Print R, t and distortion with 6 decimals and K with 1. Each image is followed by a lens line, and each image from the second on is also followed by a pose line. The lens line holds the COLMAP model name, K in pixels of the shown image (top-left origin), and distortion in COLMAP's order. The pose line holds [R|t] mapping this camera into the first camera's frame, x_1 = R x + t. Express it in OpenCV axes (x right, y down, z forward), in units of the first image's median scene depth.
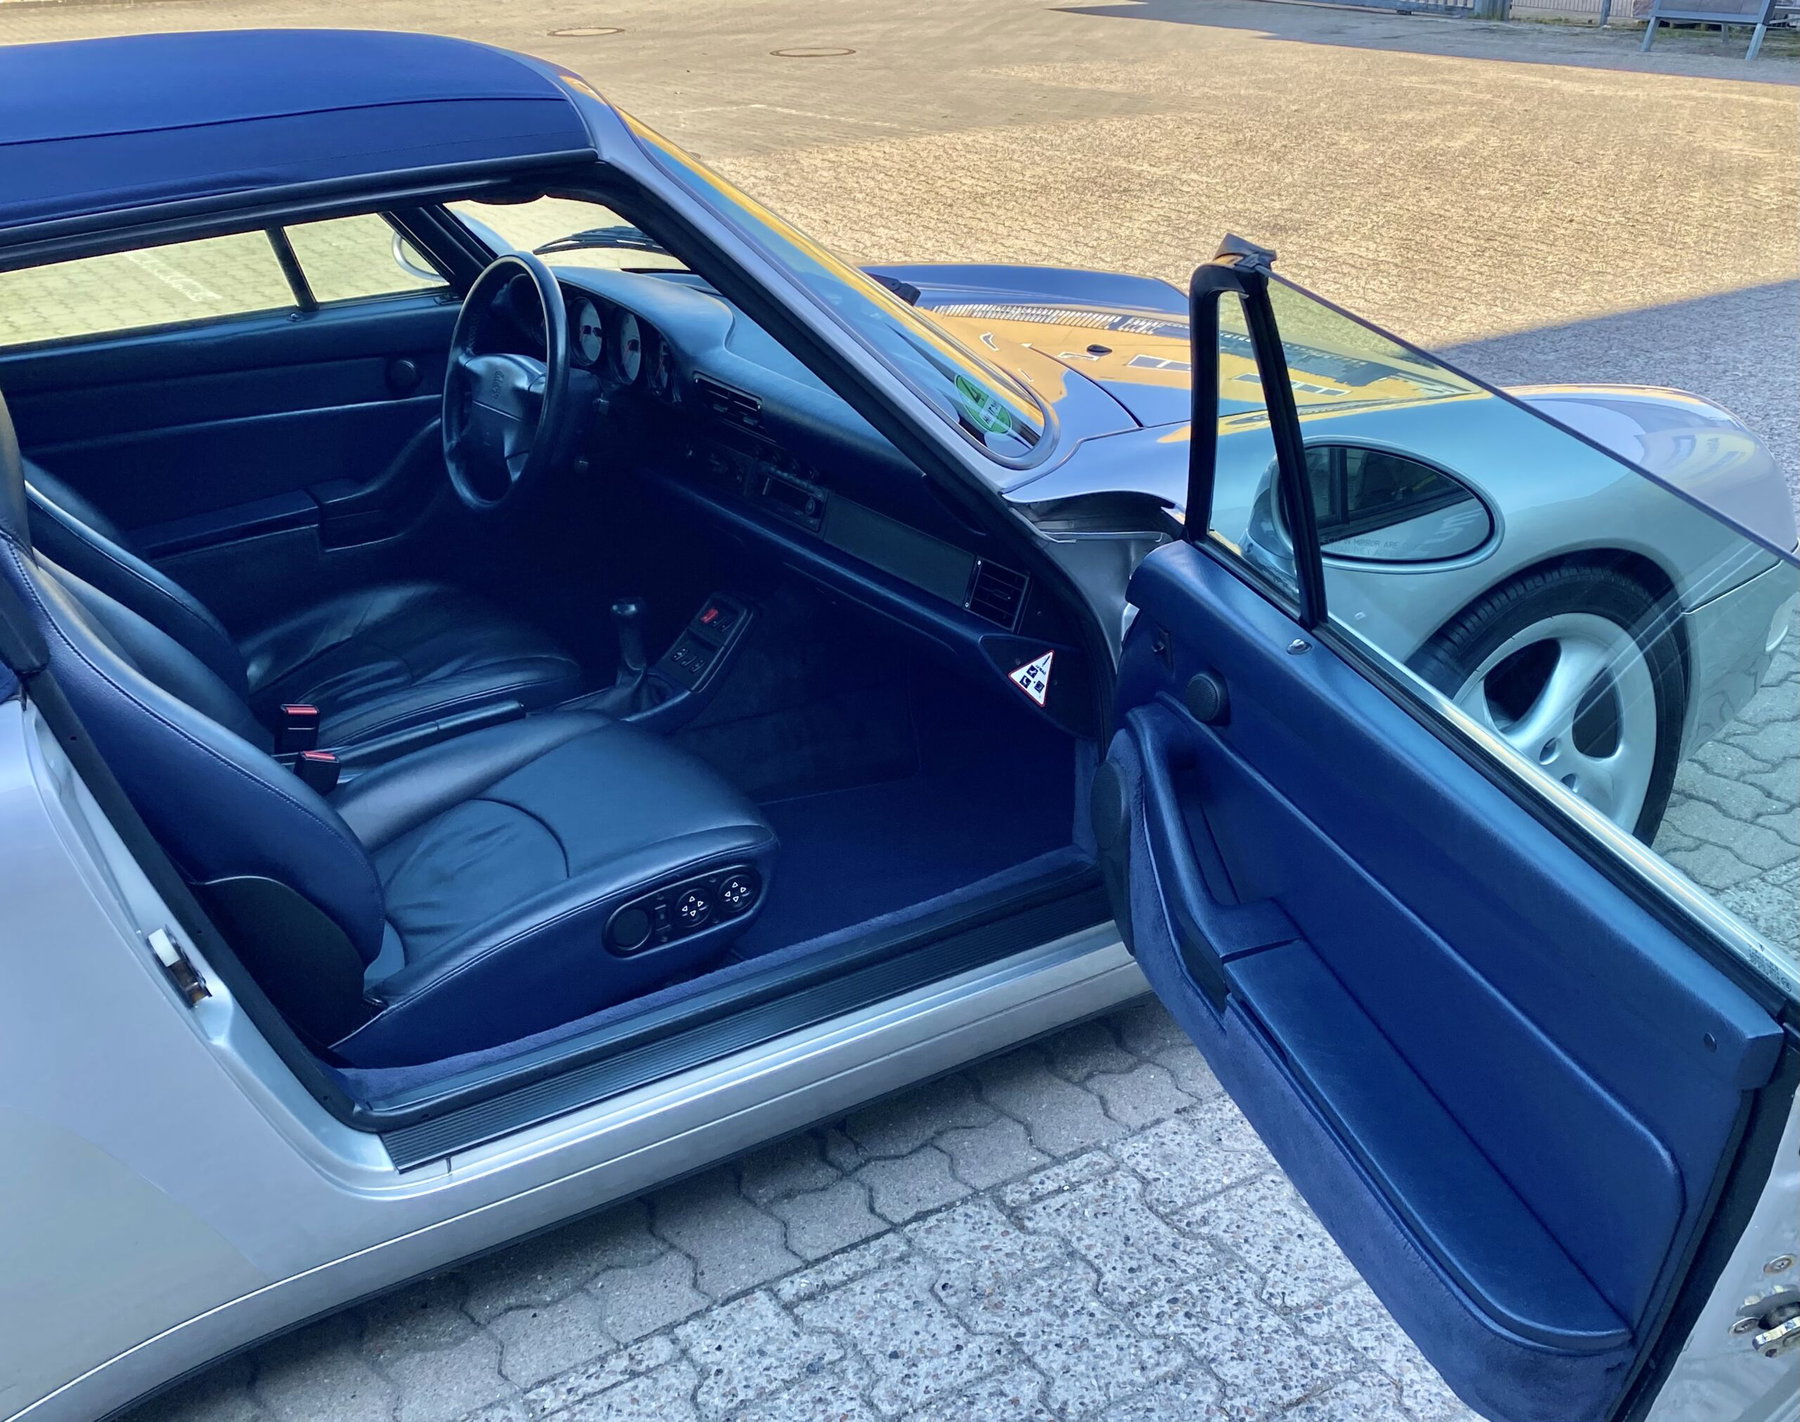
lens RADIAL K [[1936.3, 0, 960.3], [0, 1936.3, 712.5], [0, 0, 1]] dist [0.161486, -0.473289]
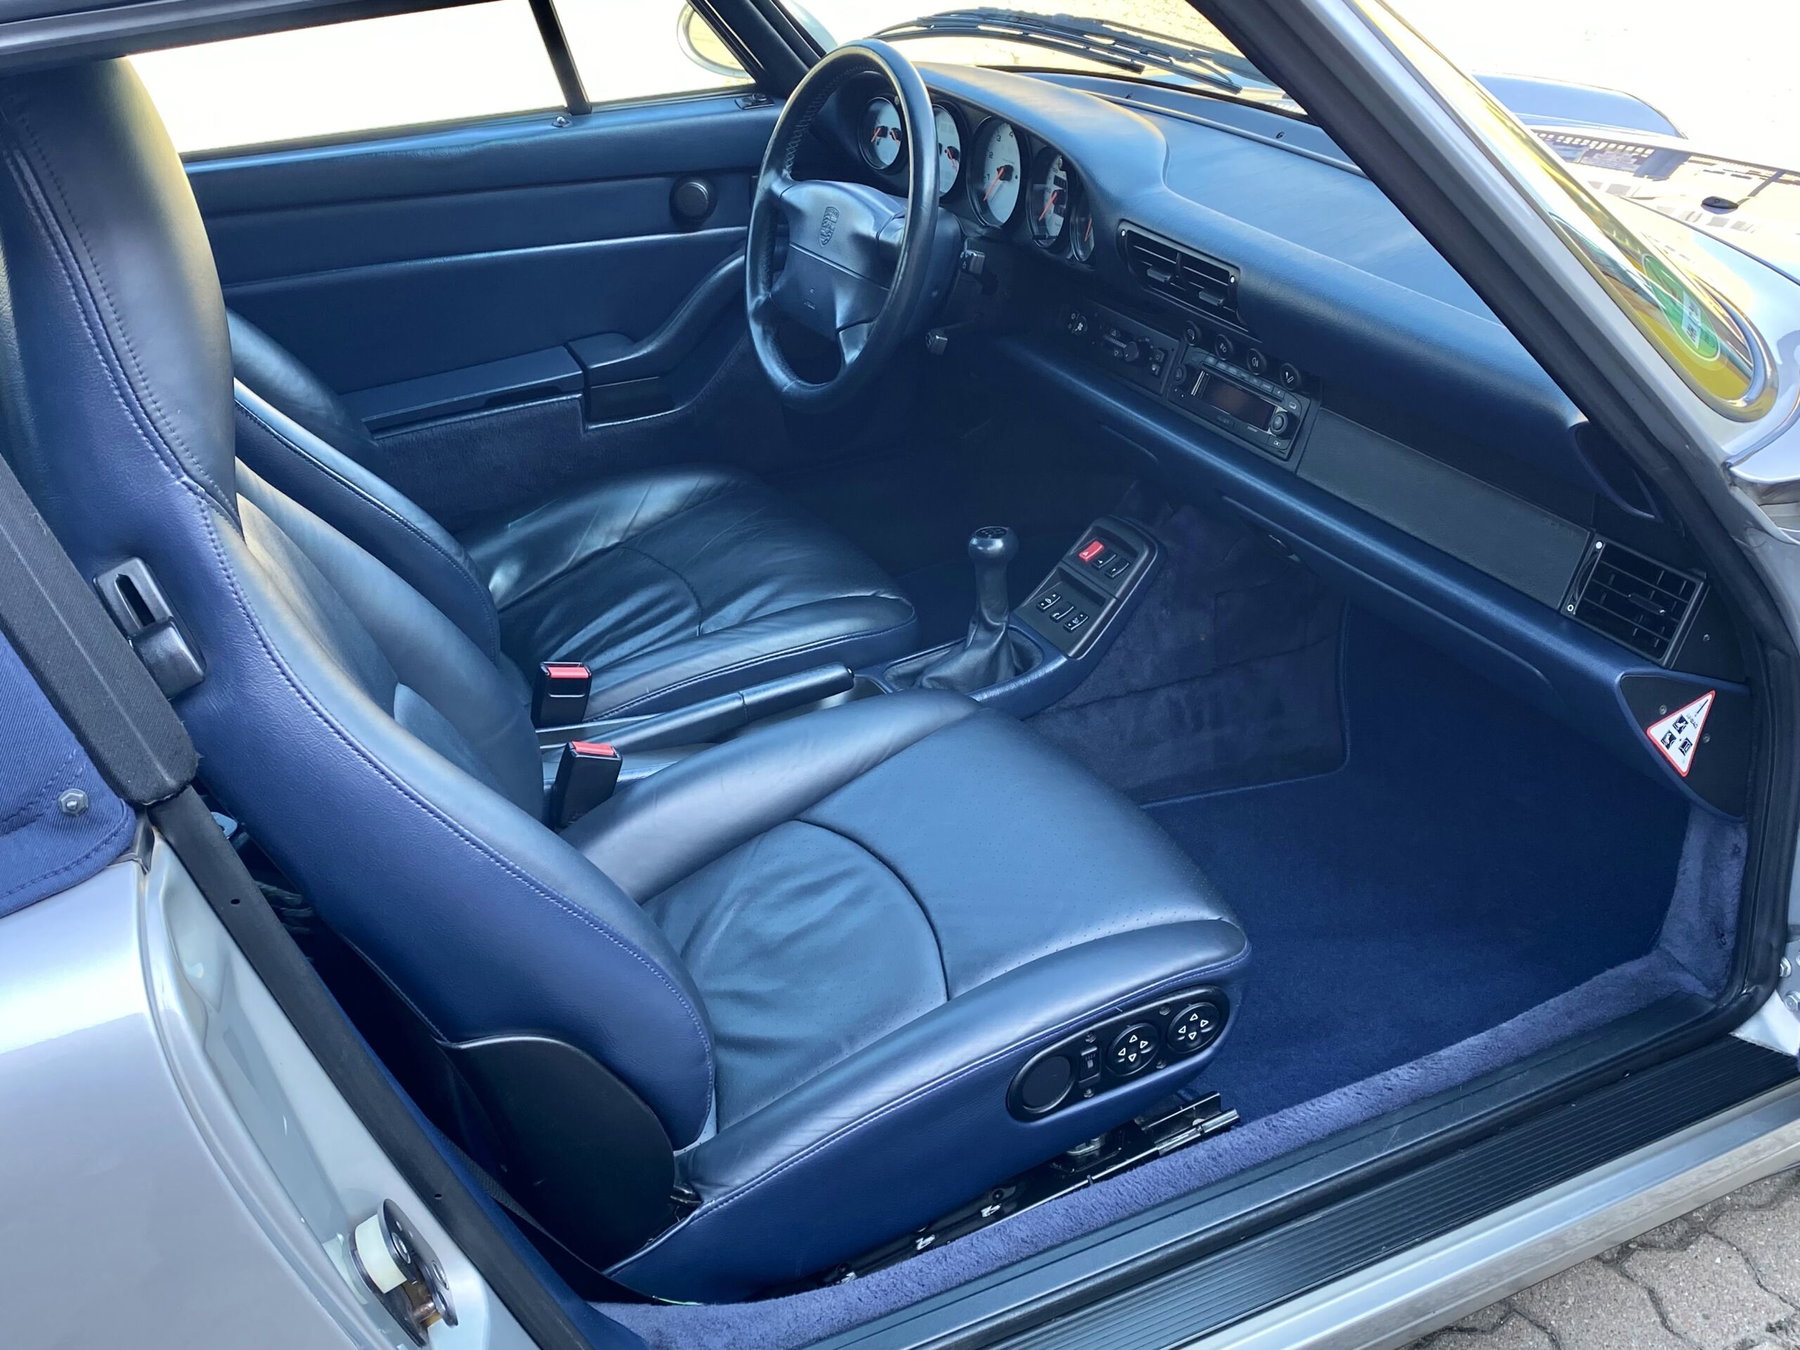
lens RADIAL K [[1819.2, 0, 900.0], [0, 1819.2, 675.0], [0, 0, 1]] dist [0.174870, -0.495133]
pose [[0.992367, 0.059202, -0.108183, -0.128198], [-0.048243, 0.993690, 0.101253, -0.072394], [0.113495, -0.095261, 0.988961, 0.309264]]
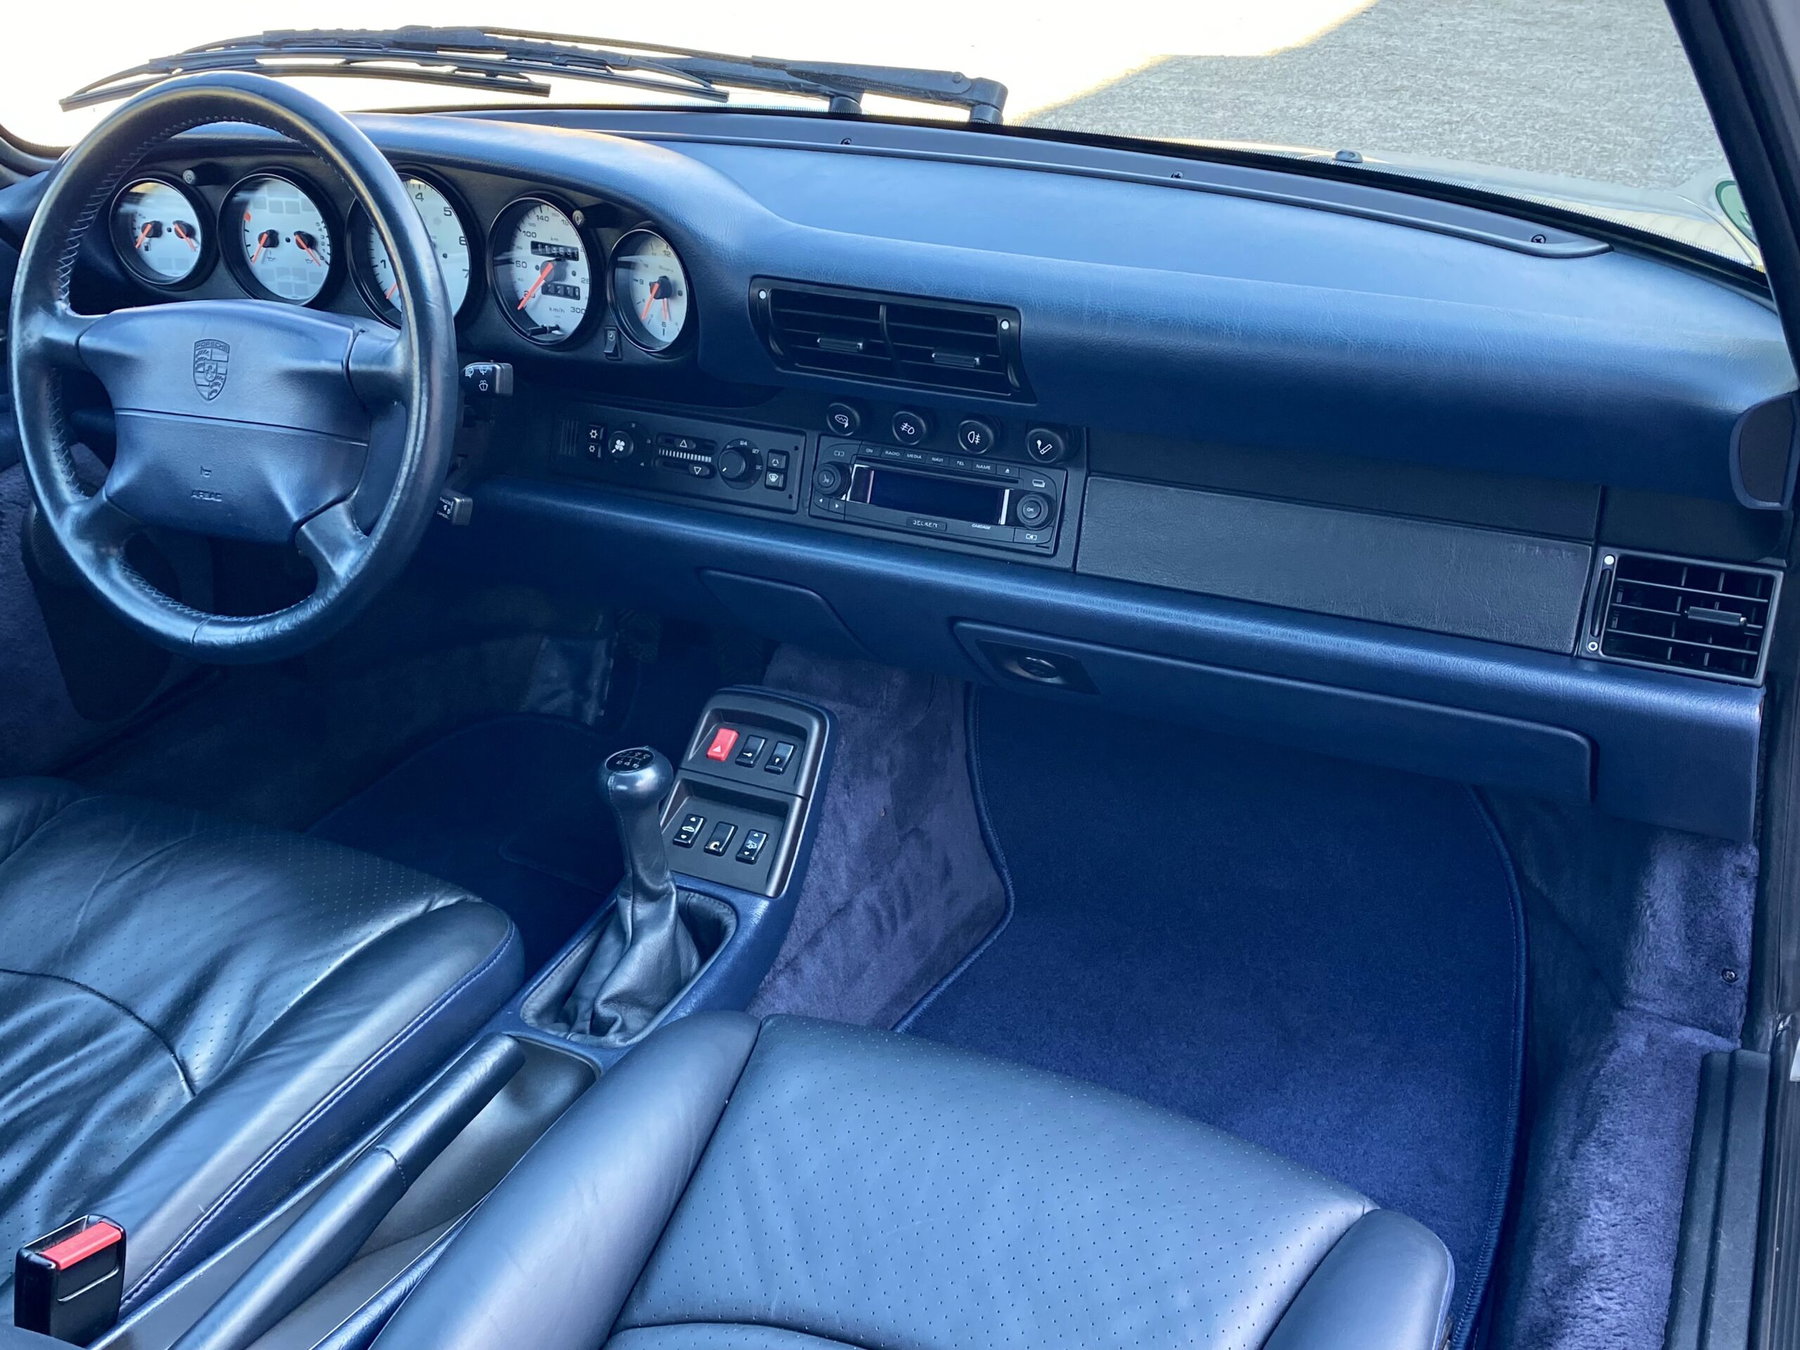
lens RADIAL K [[1819.2, 0, 900.0], [0, 1819.2, 675.0], [0, 0, 1]] dist [0.174870, -0.495133]
pose [[0.871078, -0.218914, 0.439658, -0.312752], [0.195405, 0.975744, 0.098693, -0.111716], [-0.450599, -0.000058, 0.892726, 0.554918]]
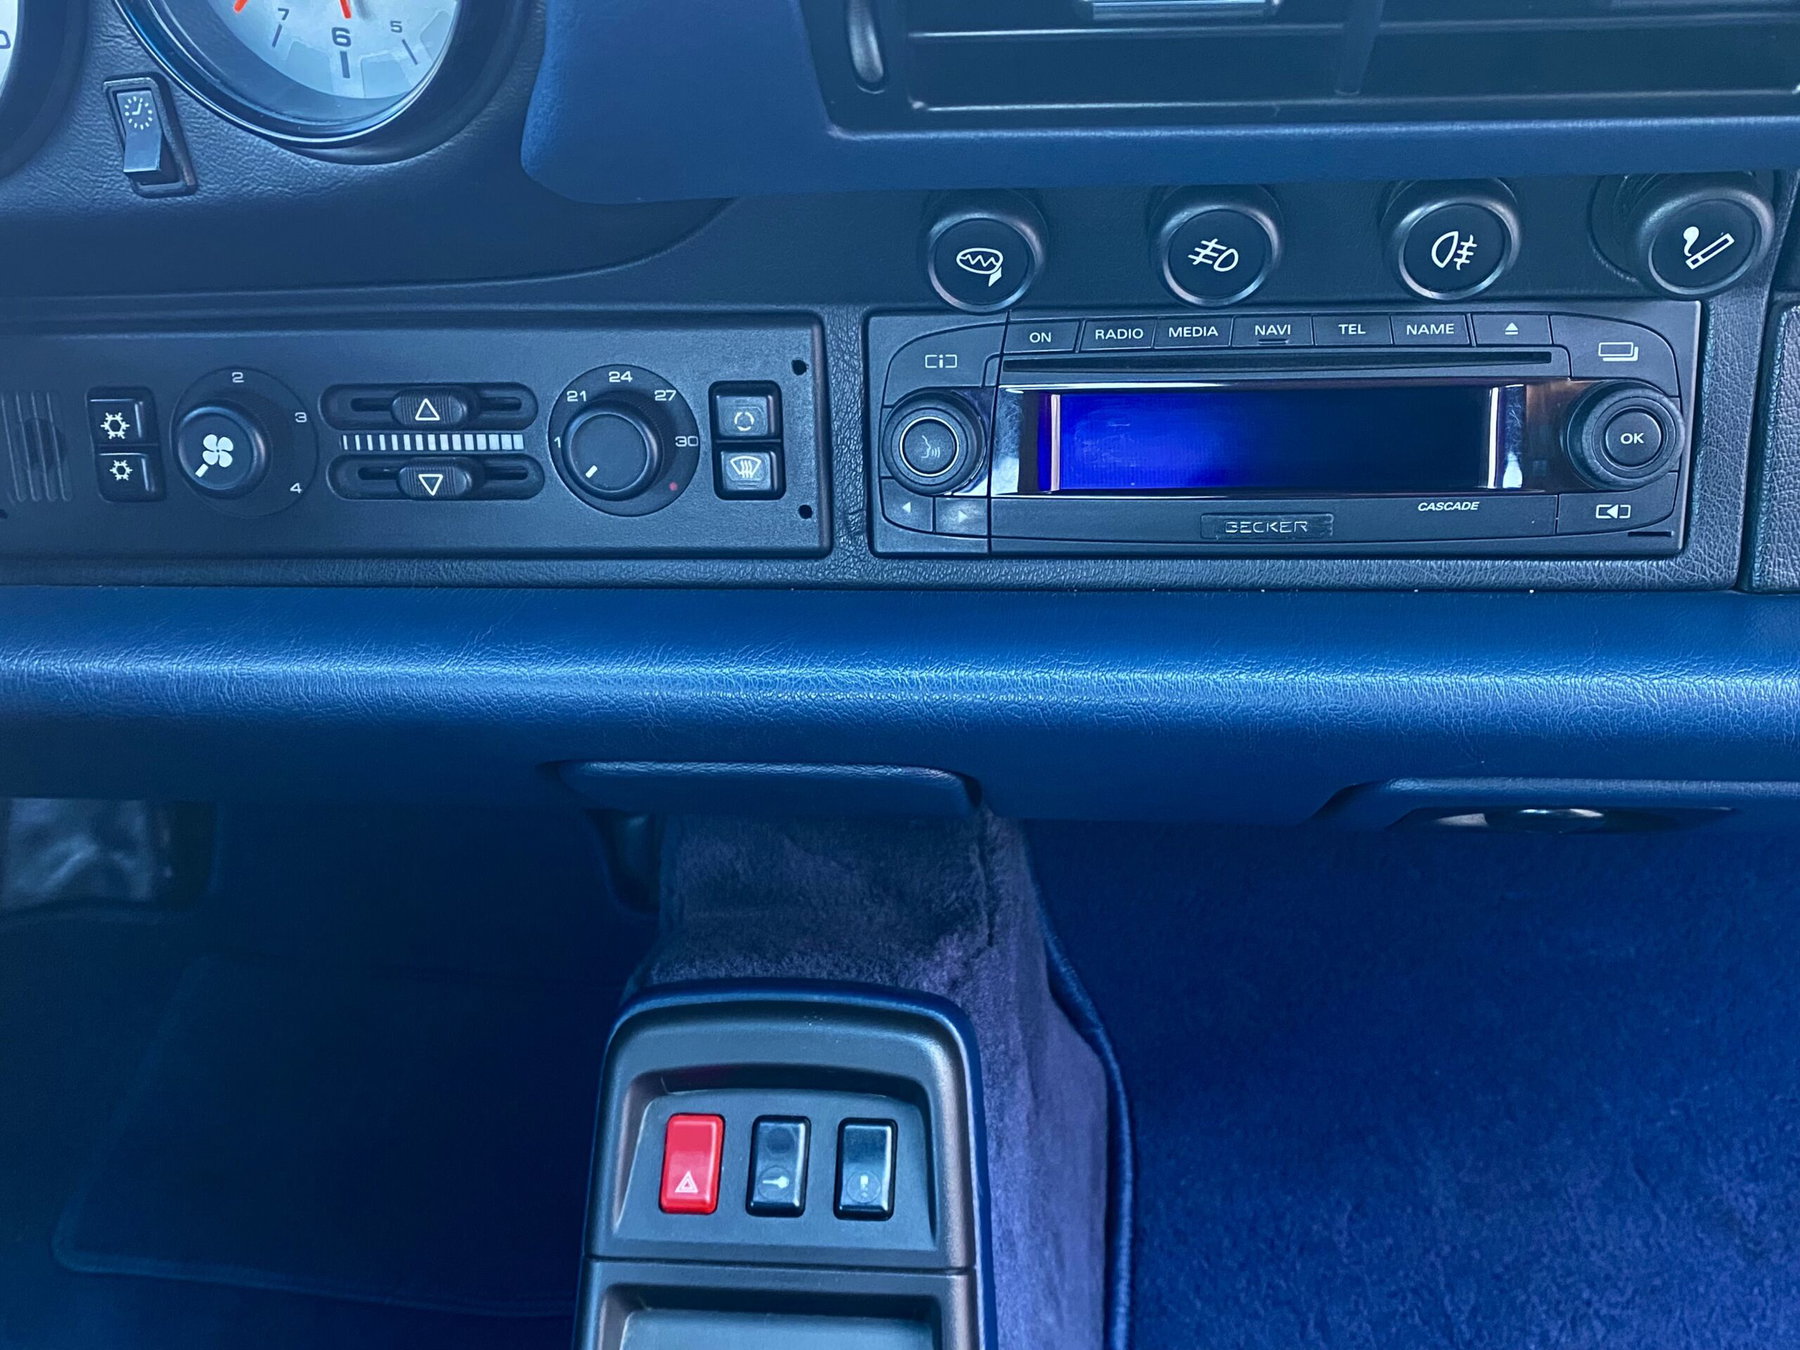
lens RADIAL K [[1819.2, 0, 900.0], [0, 1819.2, 675.0], [0, 0, 1]] dist [0.174870, -0.495133]
pose [[0.634177, -0.473993, 0.610860, -0.215247], [0.341987, 0.880528, 0.328198, -0.154470], [-0.693444, 0.000771, 0.720510, 0.880984]]
